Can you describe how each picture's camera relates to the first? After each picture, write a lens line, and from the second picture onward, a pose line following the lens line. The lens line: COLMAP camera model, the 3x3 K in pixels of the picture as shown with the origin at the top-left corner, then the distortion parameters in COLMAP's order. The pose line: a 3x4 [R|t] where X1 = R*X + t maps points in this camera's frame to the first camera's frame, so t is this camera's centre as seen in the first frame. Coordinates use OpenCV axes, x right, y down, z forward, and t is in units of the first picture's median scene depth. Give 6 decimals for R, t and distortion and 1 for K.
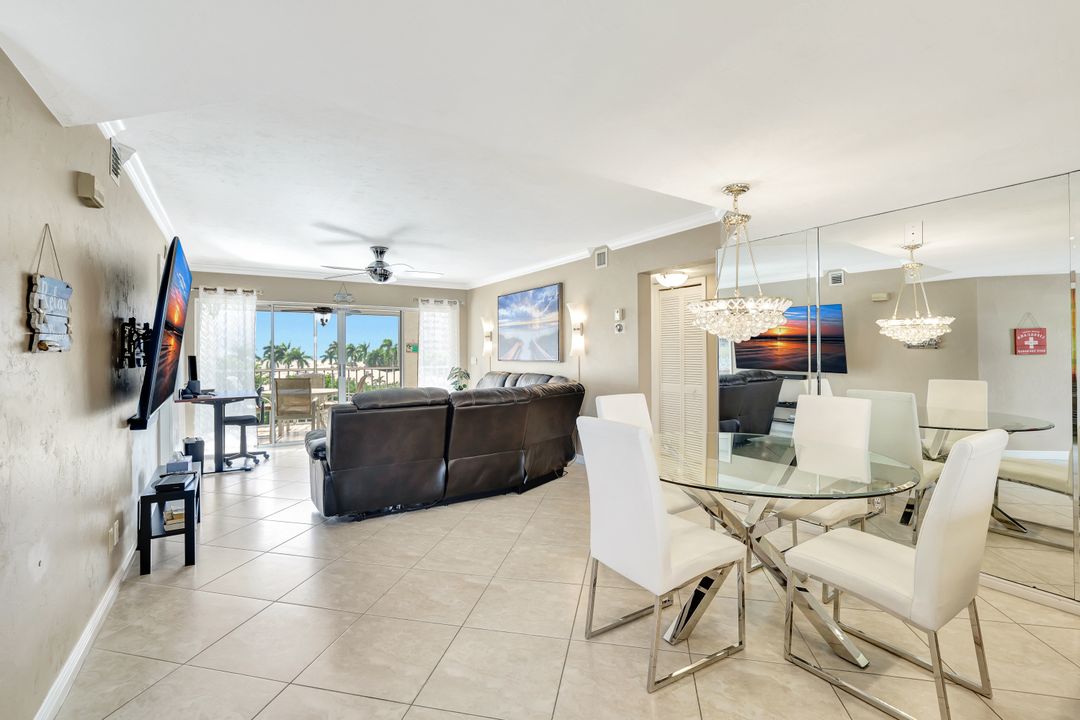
lens RADIAL K [[470.6, 0, 538.1], [0, 470.6, 359.6], [0, 0, 1]] dist [-0.030497, 0.010705]
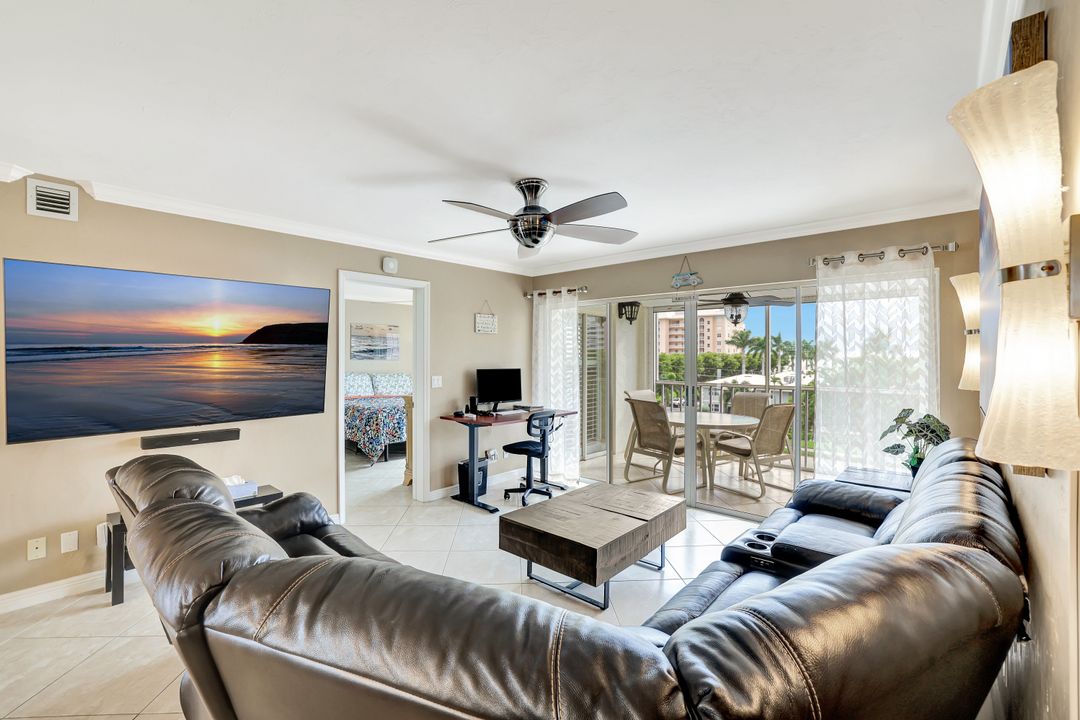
lens RADIAL K [[470.6, 0, 540.4], [0, 470.6, 355.1], [0, 0, 1]] dist [-0.030497, 0.010705]
pose [[0.264363, 0.007738, -0.964392, 0.148311], [-0.016248, 0.999862, 0.003568, -0.039350], [0.964286, 0.014726, 0.264452, 0.775684]]
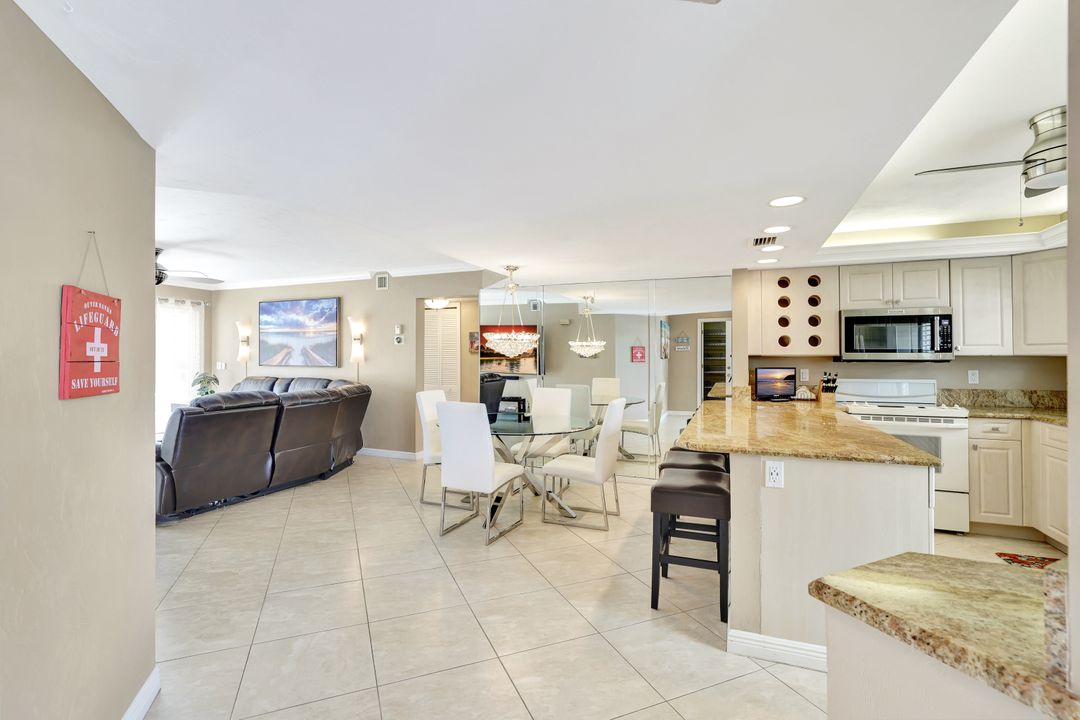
lens RADIAL K [[492.8, 0, 535.2], [0, 492.8, 351.3], [0, 0, 1]] dist [-0.011720, 0.002501]
pose [[0.824606, 0.015407, 0.565498, -0.228708], [-0.001706, 0.999692, -0.024750, -0.005037], [-0.565705, 0.019445, 0.824378, -0.237470]]
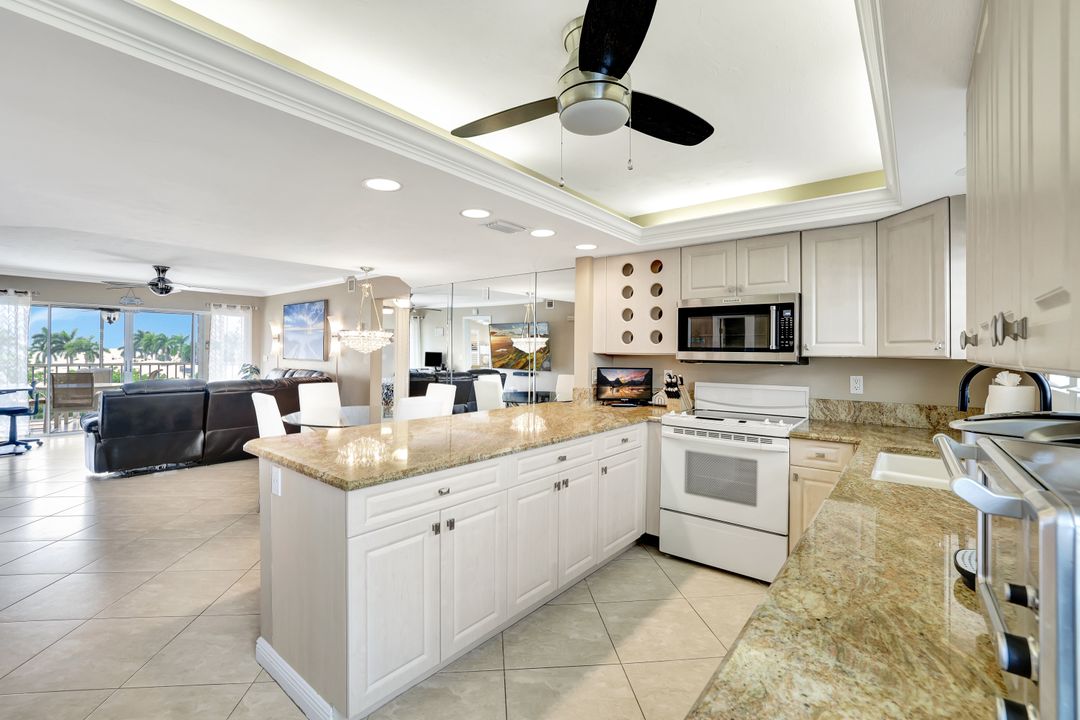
lens RADIAL K [[470.6, 0, 537.0], [0, 470.6, 349.3], [0, 0, 1]] dist [-0.030497, 0.010705]
pose [[0.955716, 0.017409, 0.293775, 0.222458], [-0.013031, 0.999773, -0.016853, -0.012188], [-0.294002, 0.012279, 0.955726, -0.399529]]
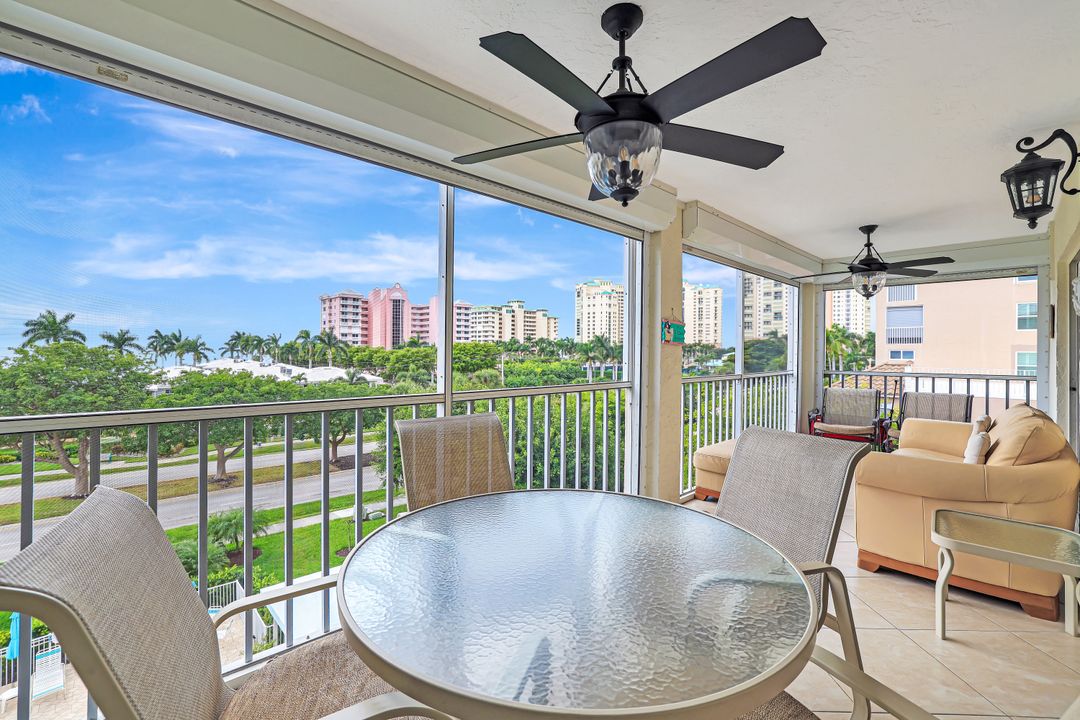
lens RADIAL K [[470.6, 0, 535.9], [0, 470.6, 351.0], [0, 0, 1]] dist [-0.030497, 0.010705]
pose [[0.984926, 0.017203, 0.172117, -0.829899], [-0.015255, 0.999804, -0.012635, -0.008990], [-0.172300, 0.009819, 0.984996, 1.128150]]
